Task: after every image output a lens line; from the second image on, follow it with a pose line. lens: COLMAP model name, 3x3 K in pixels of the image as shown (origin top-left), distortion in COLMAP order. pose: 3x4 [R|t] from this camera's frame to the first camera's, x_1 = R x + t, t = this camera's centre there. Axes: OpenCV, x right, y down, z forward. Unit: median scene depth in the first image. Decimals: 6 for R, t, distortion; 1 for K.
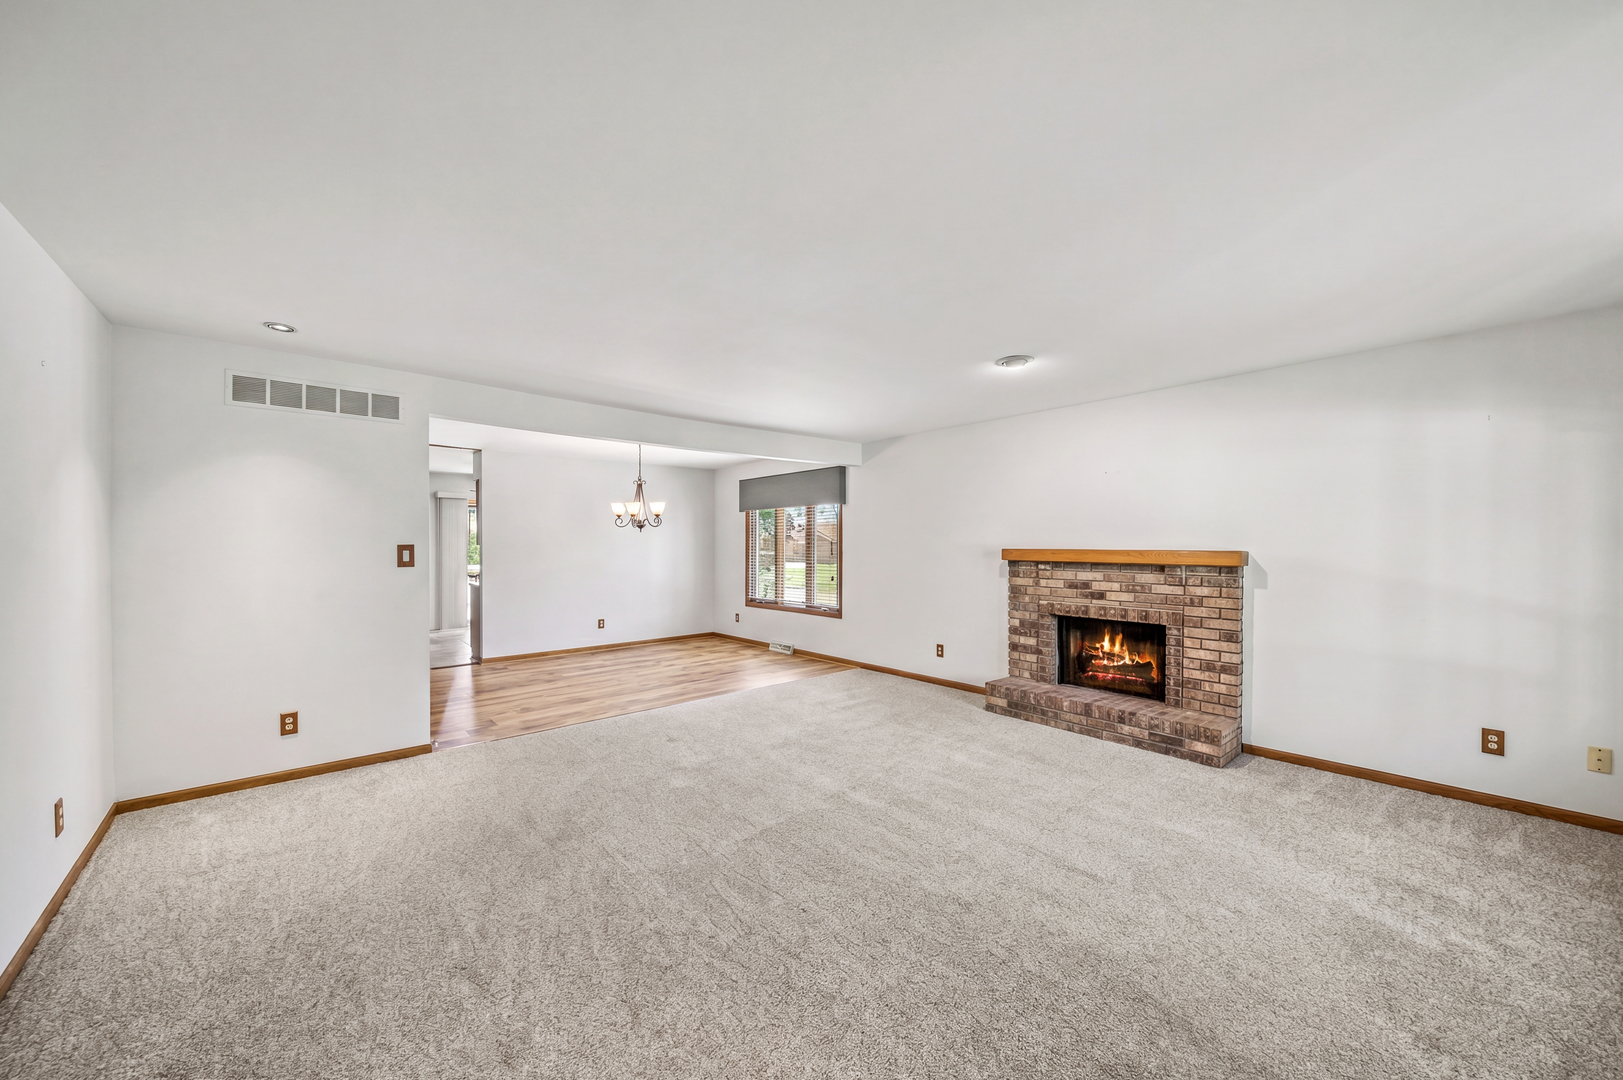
lens RADIAL K [[578.9, 0, 812.1], [0, 578.9, 533.7], [0, 0, 1]] dist [-0.000022, -0.000074]
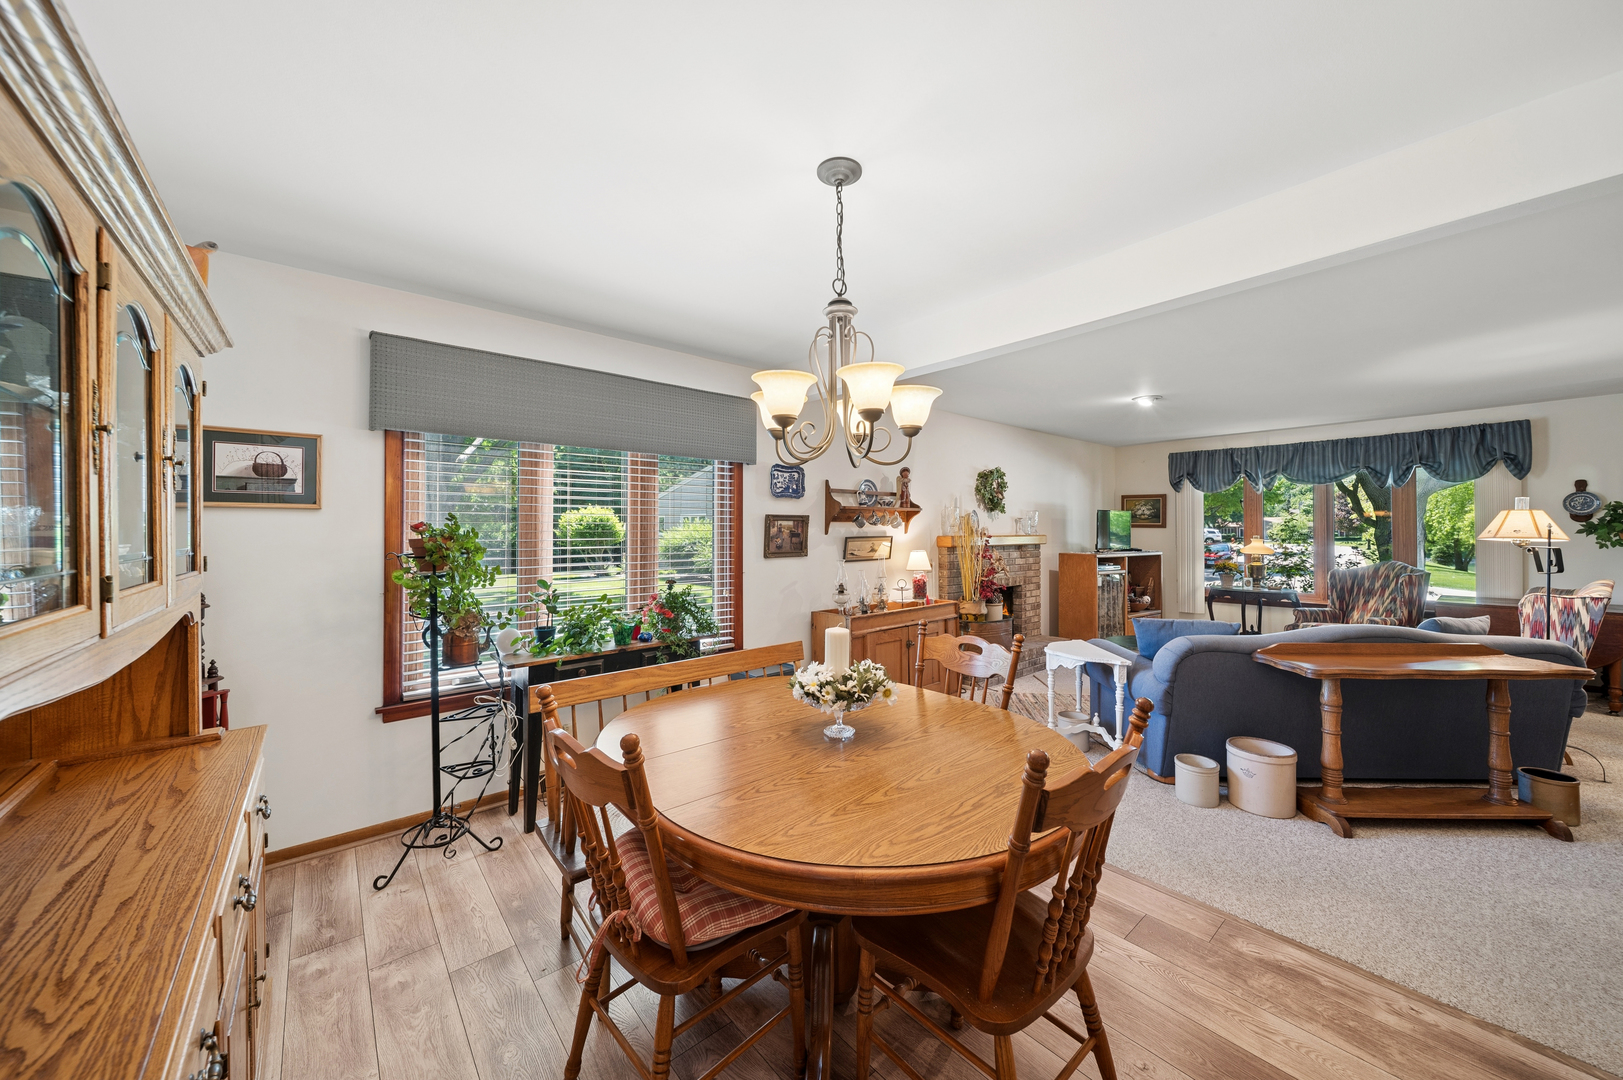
lens RADIAL K [[578.9, 0, 812.1], [0, 578.9, 533.7], [0, 0, 1]] dist [-0.000022, -0.000074]
pose [[0.028635, 0.000812, 0.999590, -0.846065], [-0.004521, 0.999990, -0.000683, 0.025828], [-0.999580, -0.004500, 0.028638, 1.398161]]
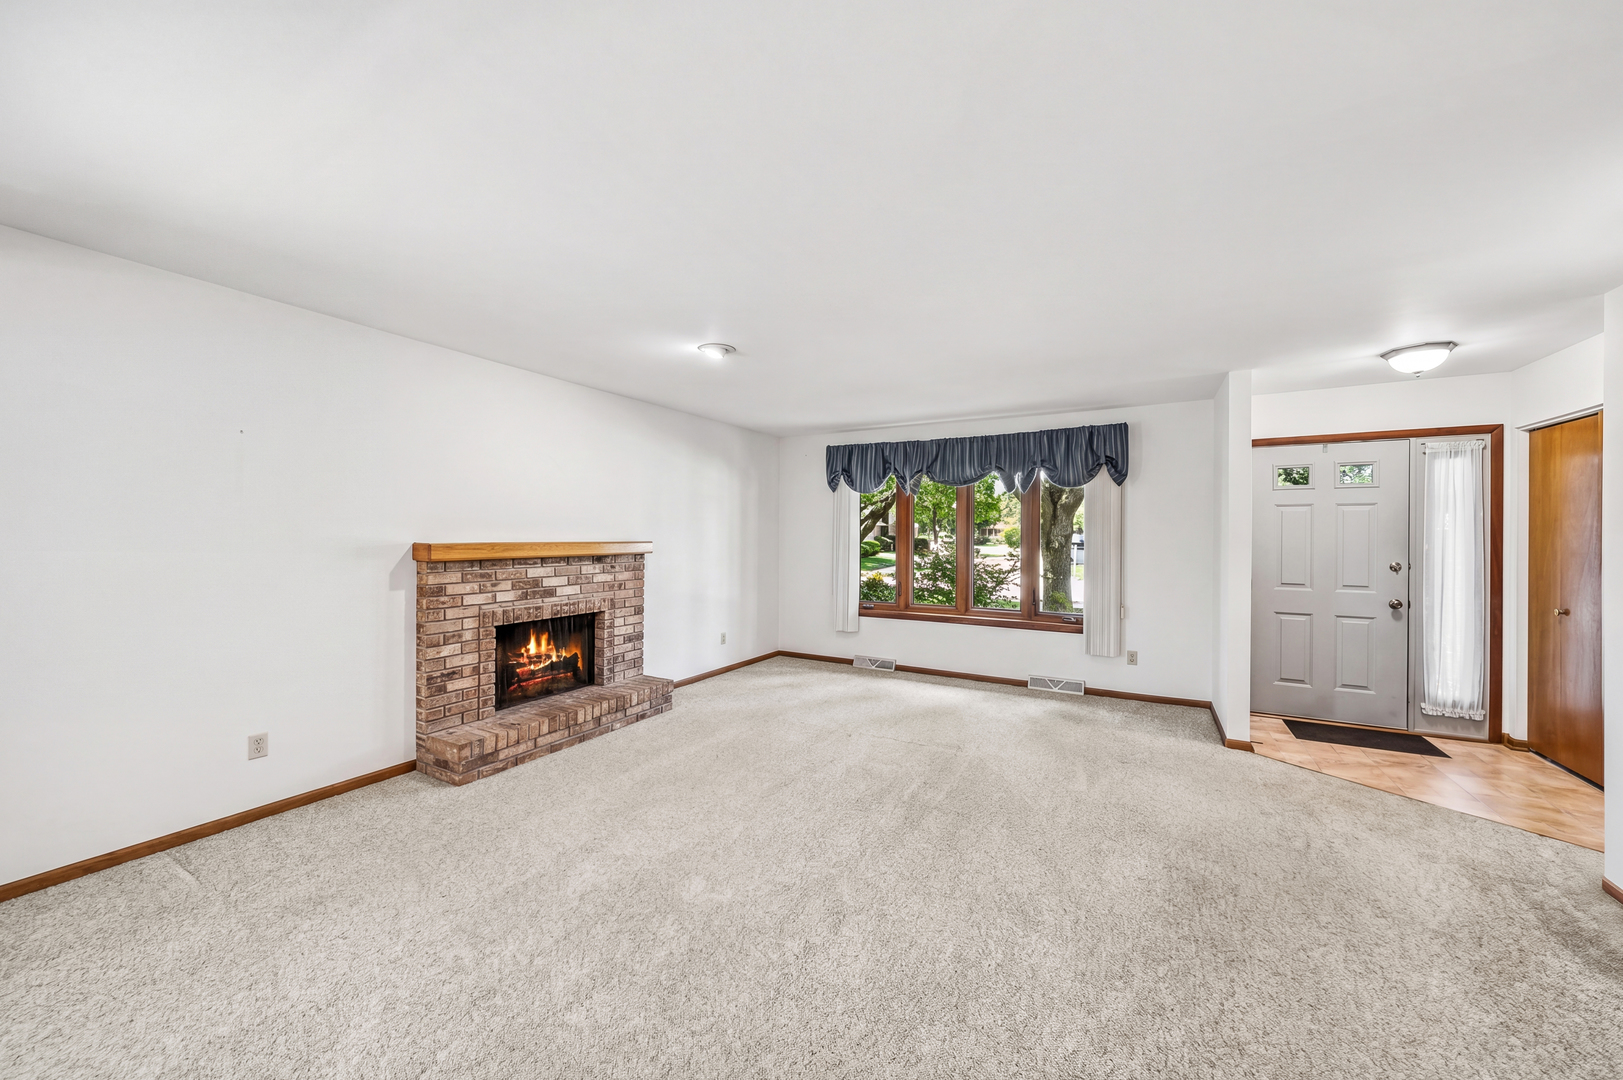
lens RADIAL K [[578.9, 0, 812.1], [0, 578.9, 533.7], [0, 0, 1]] dist [-0.000022, -0.000074]
pose [[-0.313528, 0.004857, 0.949566, -0.500936], [-0.012502, 0.999879, -0.009242, 0.017699], [-0.949497, -0.014769, -0.313430, 0.904364]]
